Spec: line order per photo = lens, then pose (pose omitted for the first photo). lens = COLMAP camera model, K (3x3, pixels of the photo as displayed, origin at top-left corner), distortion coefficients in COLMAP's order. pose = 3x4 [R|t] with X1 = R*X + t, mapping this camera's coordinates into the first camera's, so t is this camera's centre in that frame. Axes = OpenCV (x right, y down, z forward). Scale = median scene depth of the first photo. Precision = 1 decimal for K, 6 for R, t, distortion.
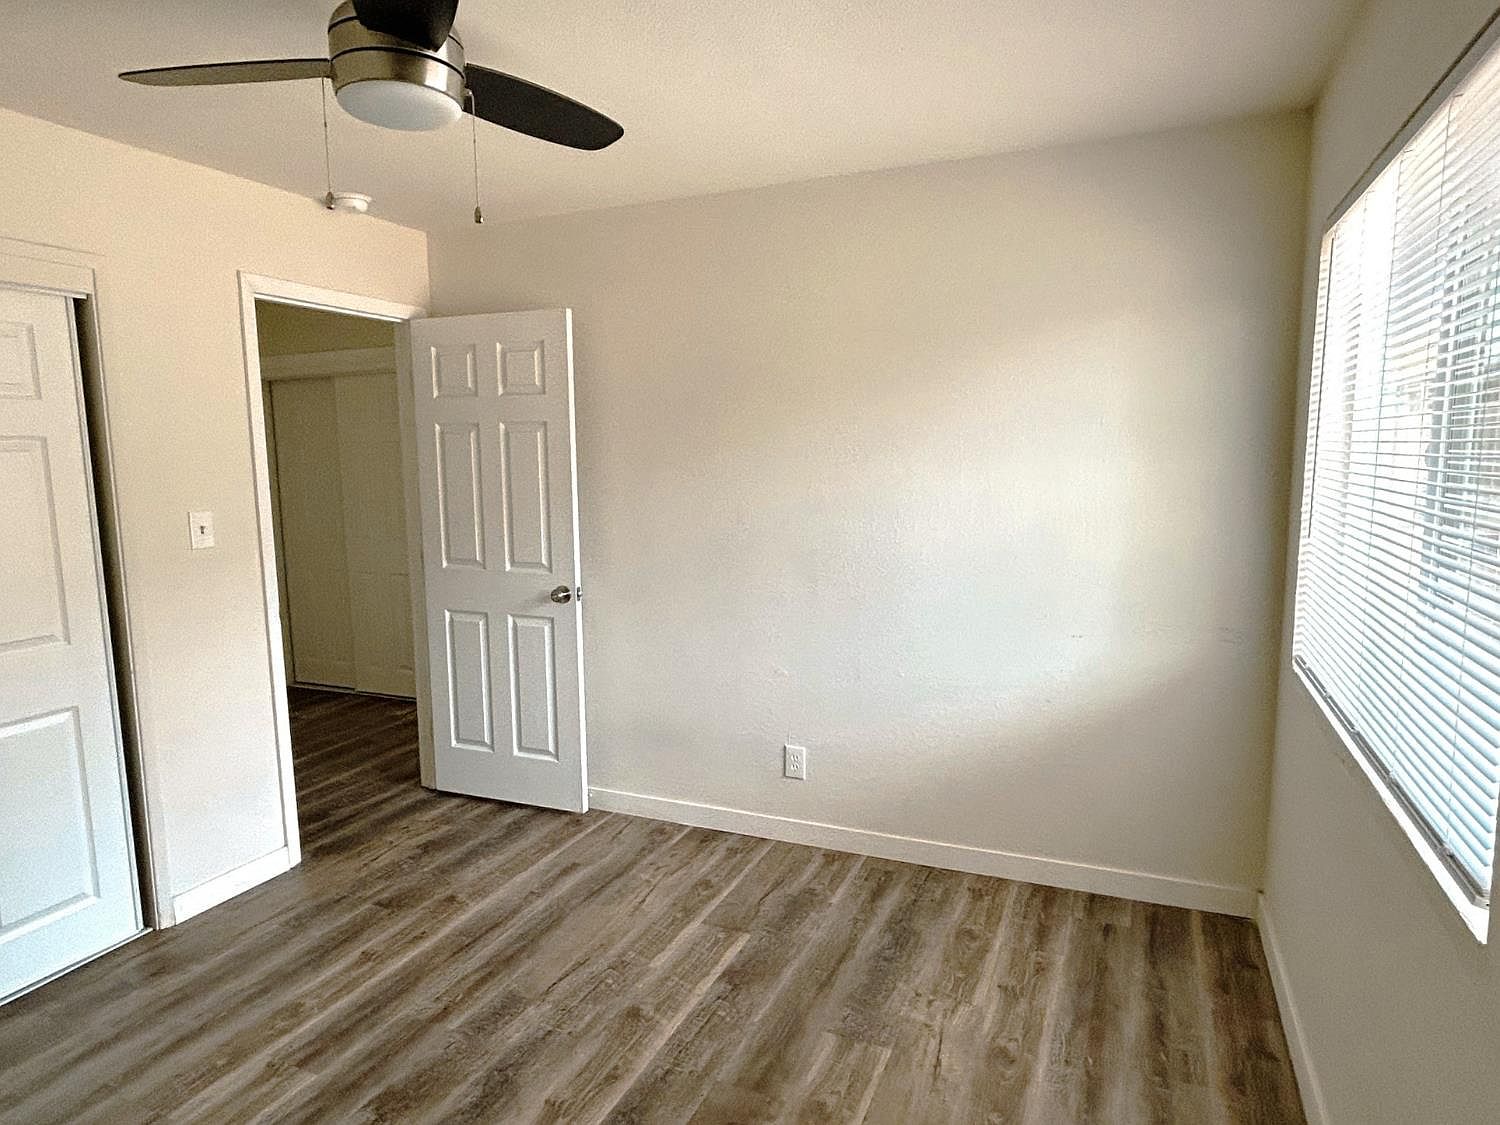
lens RADIAL K [[887.3, 0, 739.9], [0, 887.3, 562.9], [0, 0, 1]] dist [-0.000027, -0.000478]
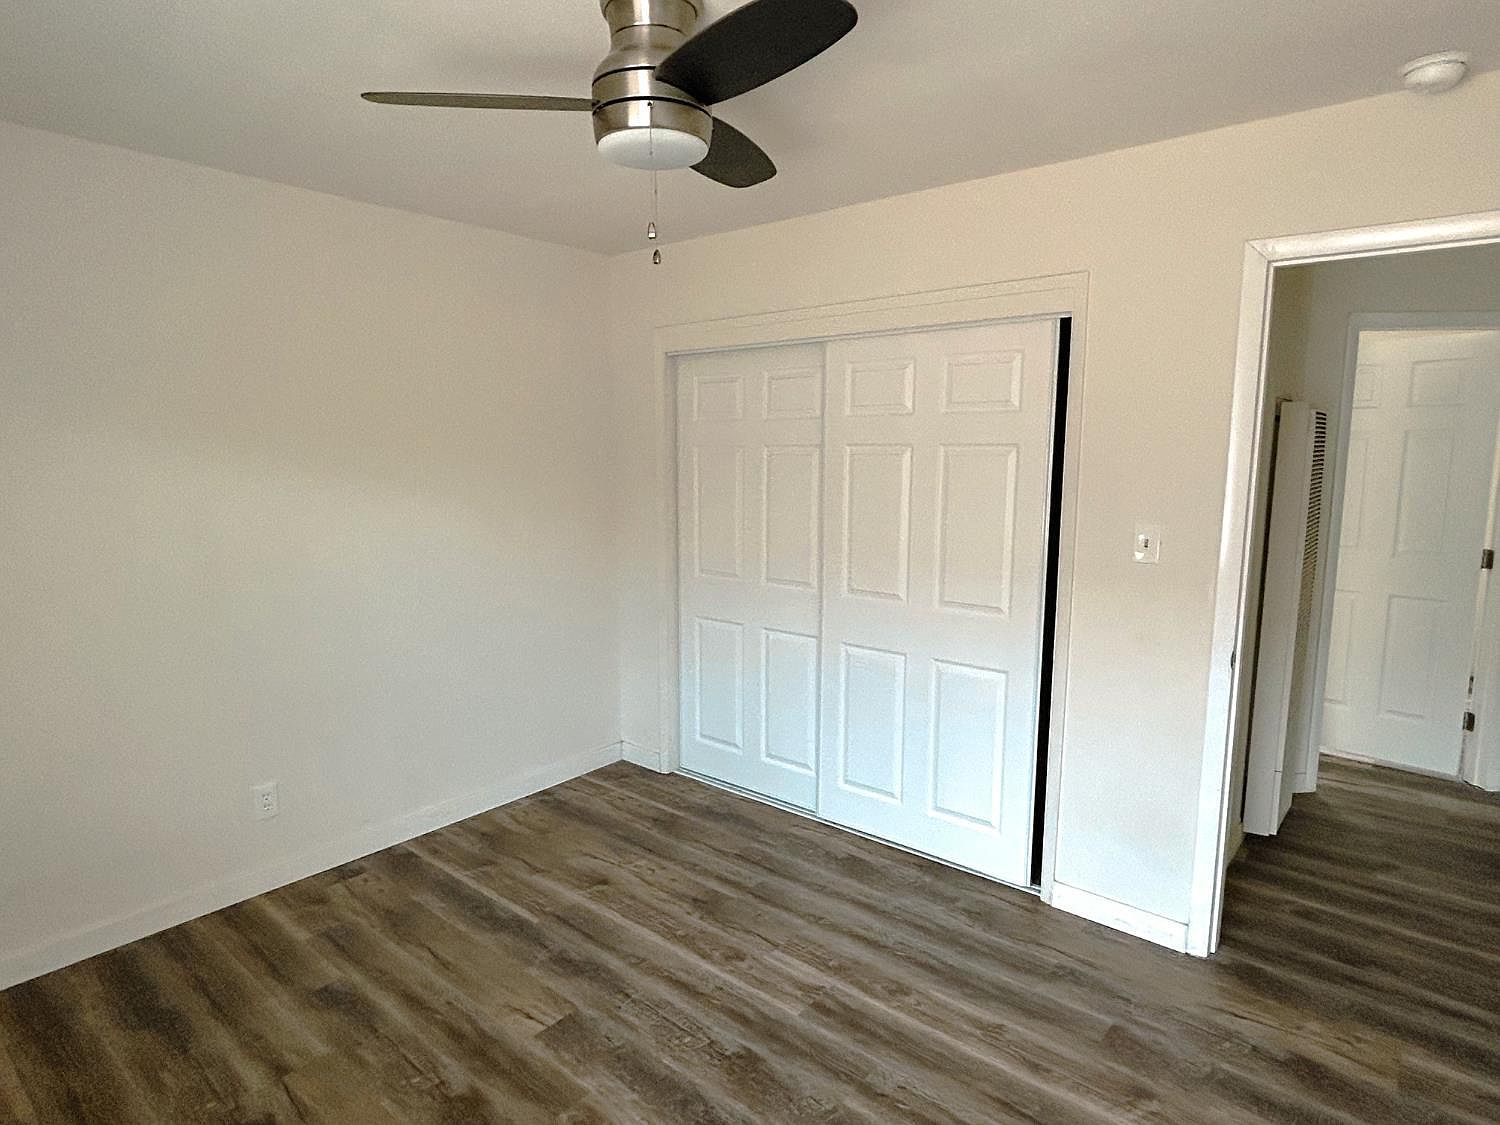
lens RADIAL K [[878.6, 0, 750.0], [0, 878.6, 562.5], [0, 0, 1]] dist [0.005291, 0.001071]
pose [[-0.269931, 0.153685, -0.950536, 0.443979], [-0.117914, 0.974474, 0.191041, -0.166791], [0.955633, 0.163649, -0.244919, 0.953670]]
